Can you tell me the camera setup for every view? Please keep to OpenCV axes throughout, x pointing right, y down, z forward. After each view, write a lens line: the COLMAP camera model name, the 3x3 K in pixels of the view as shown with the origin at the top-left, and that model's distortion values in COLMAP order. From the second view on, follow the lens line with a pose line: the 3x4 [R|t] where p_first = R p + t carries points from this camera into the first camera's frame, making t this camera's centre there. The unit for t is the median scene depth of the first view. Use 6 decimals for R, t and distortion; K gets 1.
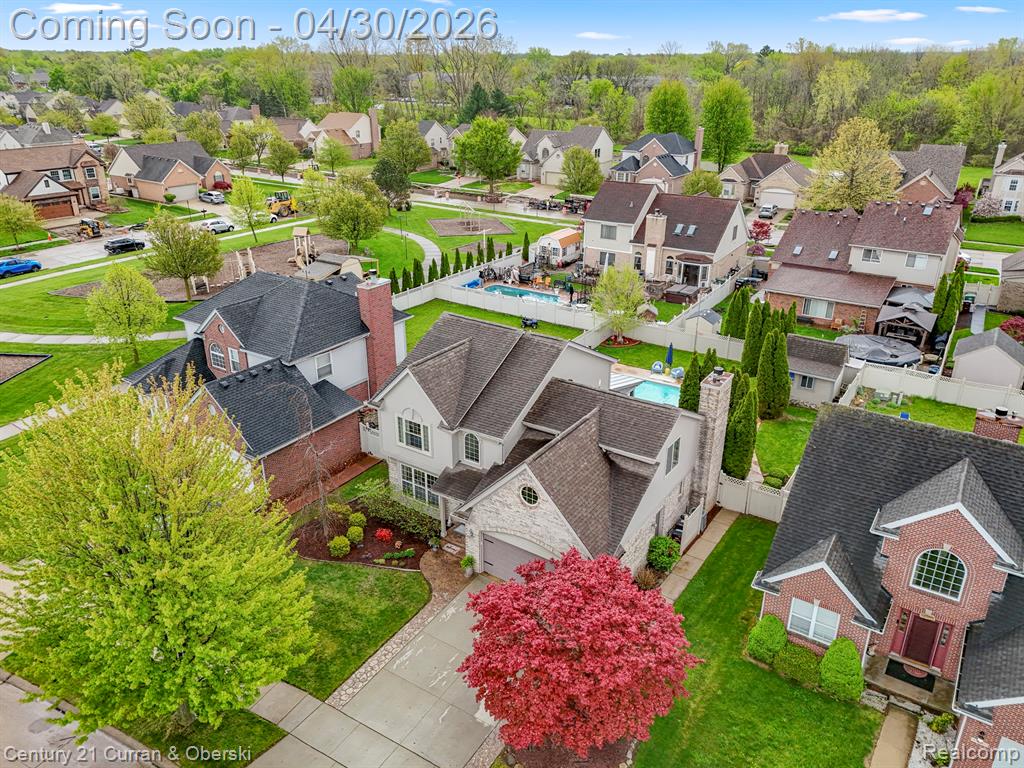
lens RADIAL K [[751.3, 0, 509.2], [0, 751.3, 381.5], [0, 0, 1]] dist [0.093838, -0.104912]
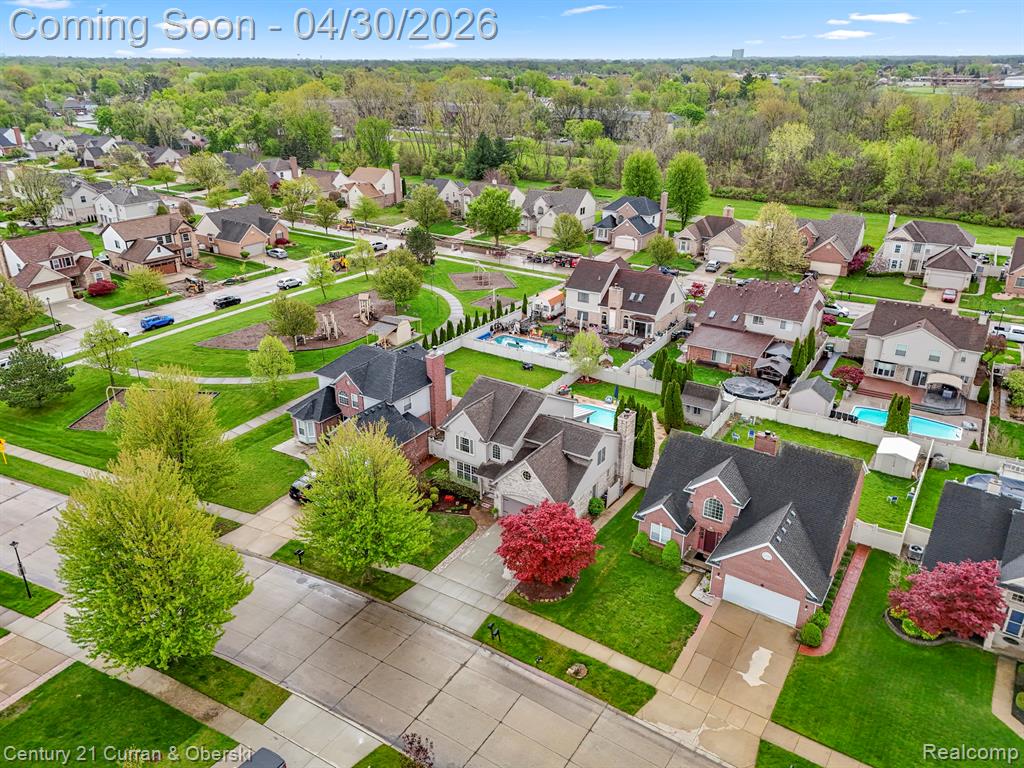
lens RADIAL K [[751.3, 0, 509.2], [0, 751.3, 381.5], [0, 0, 1]] dist [0.093838, -0.104912]
pose [[0.999998, -0.001920, 0.001086, -0.009311], [0.001922, 0.999996, -0.001884, -0.041906], [-0.001082, 0.001886, 0.999998, -0.437083]]
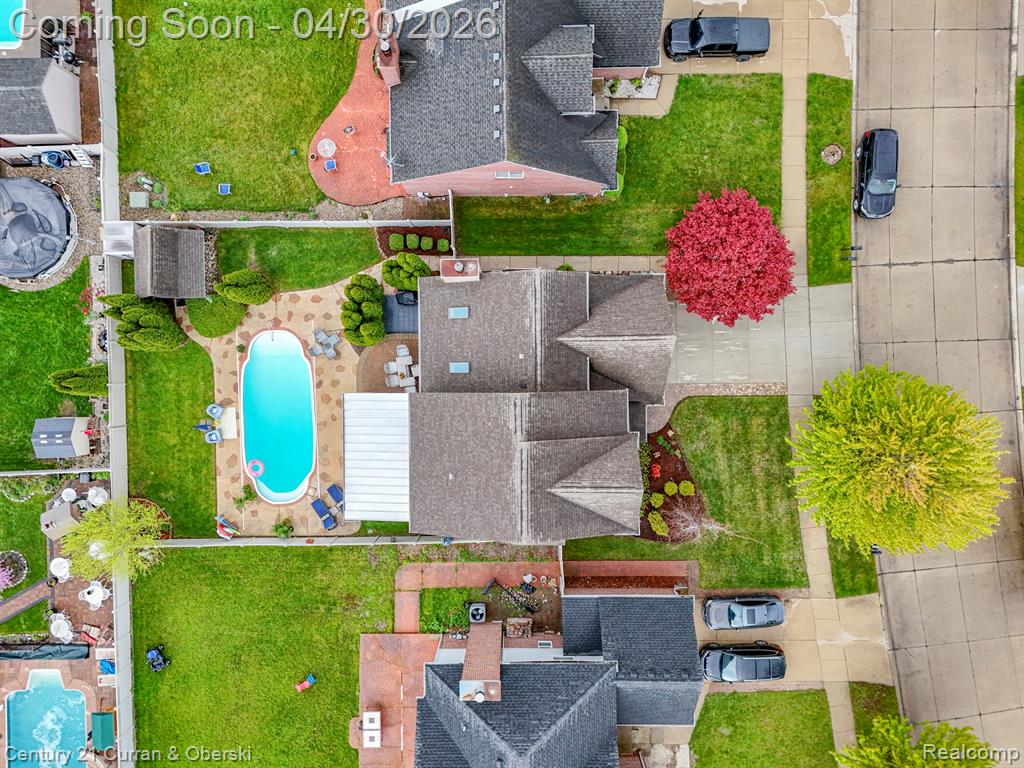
lens RADIAL K [[751.3, 0, 509.2], [0, 751.3, 381.5], [0, 0, 1]] dist [0.093838, -0.104912]
pose [[-0.564827, -0.825109, -0.012862, 0.058535], [0.324204, -0.236212, 0.916022, -0.508407], [-0.758856, 0.513224, 0.400923, 0.304633]]
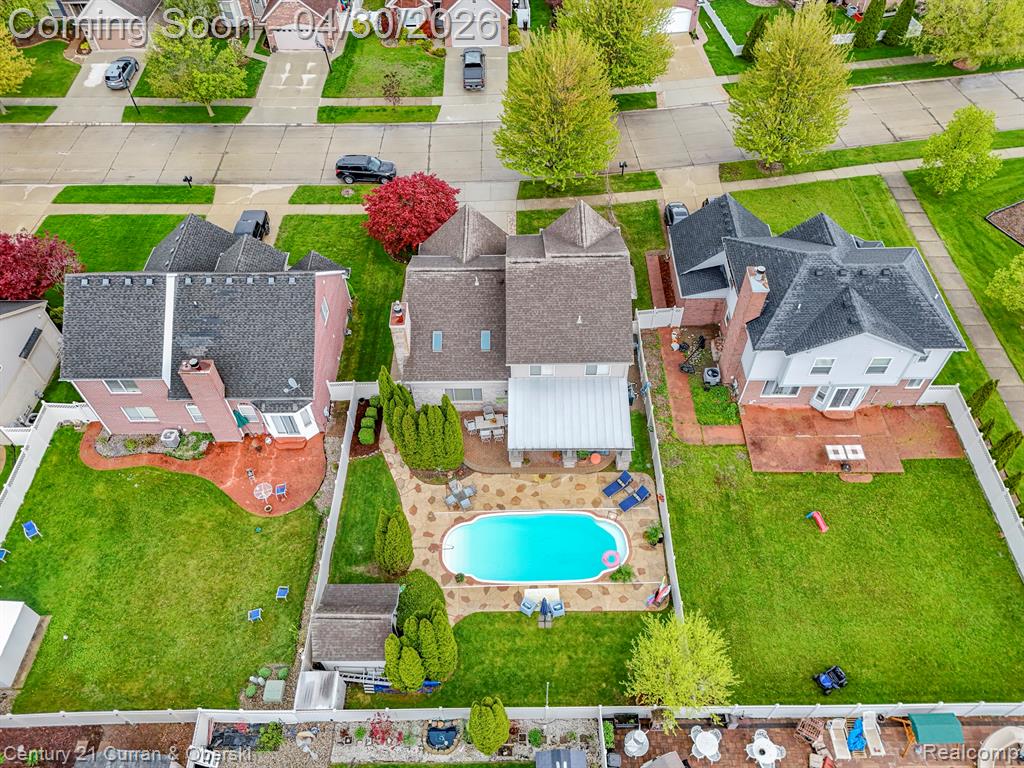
lens RADIAL K [[751.3, 0, 509.2], [0, 751.3, 381.5], [0, 0, 1]] dist [0.093838, -0.104912]
pose [[-0.833543, 0.434799, -0.340816, 0.303334], [-0.197559, 0.341523, 0.918876, -0.581953], [0.515923, 0.833254, -0.198775, 0.731373]]
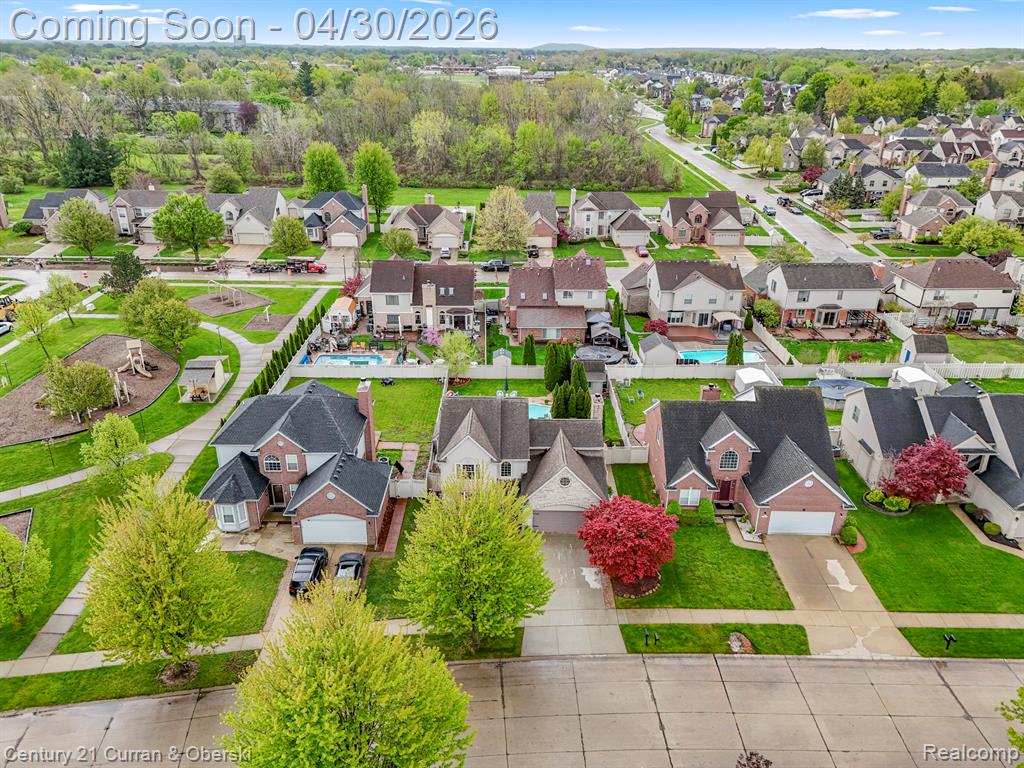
lens RADIAL K [[751.3, 0, 509.2], [0, 751.3, 381.5], [0, 0, 1]] dist [0.093838, -0.104912]
pose [[0.831005, -0.220104, 0.510866, -0.446313], [0.213587, 0.974244, 0.072314, -0.118676], [-0.513625, 0.049021, 0.856613, -0.266695]]
